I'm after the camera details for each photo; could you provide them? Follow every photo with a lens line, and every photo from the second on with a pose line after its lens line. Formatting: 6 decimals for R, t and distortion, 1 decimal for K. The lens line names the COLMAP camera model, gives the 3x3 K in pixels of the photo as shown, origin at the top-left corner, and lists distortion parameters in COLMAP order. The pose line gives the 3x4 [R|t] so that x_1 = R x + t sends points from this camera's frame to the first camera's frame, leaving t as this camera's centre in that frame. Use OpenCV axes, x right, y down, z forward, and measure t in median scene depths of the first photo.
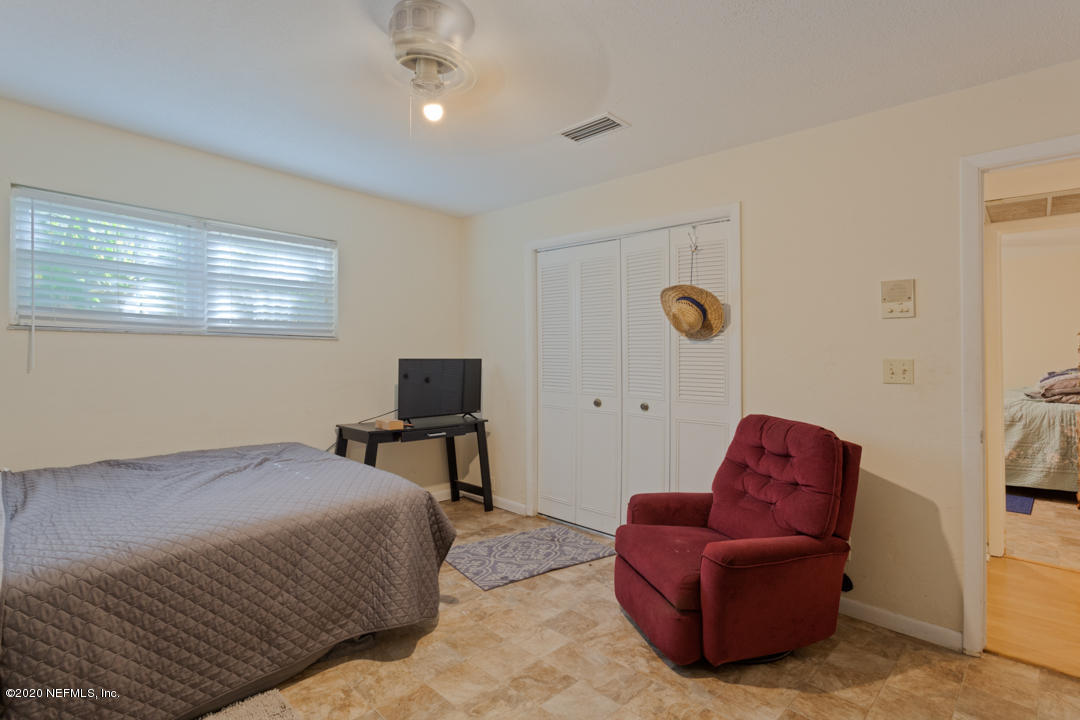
lens RADIAL K [[521.1, 0, 541.1], [0, 521.1, 357.4], [0, 0, 1]] dist [0.005873, 0.000790]
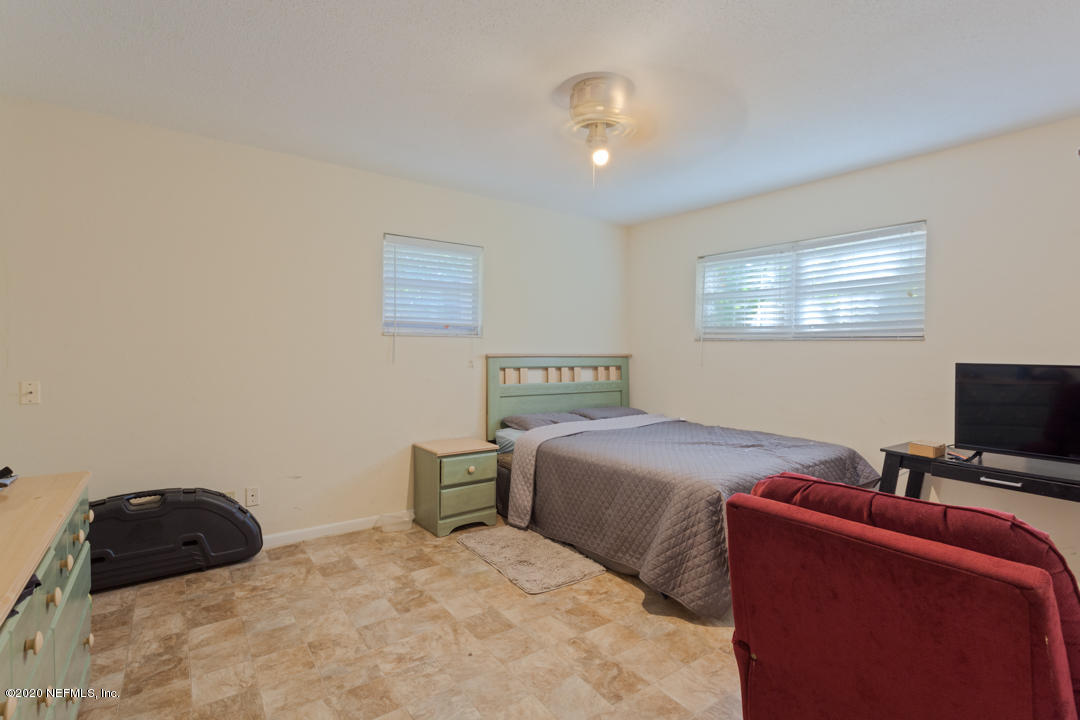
lens RADIAL K [[521.1, 0, 534.4], [0, 521.1, 356.6], [0, 0, 1]] dist [0.005873, 0.000790]
pose [[-0.189884, -0.007750, -0.981776, 0.680726], [-0.026485, 0.999645, -0.002769, 0.015158], [0.981449, 0.025477, -0.190021, 0.704551]]
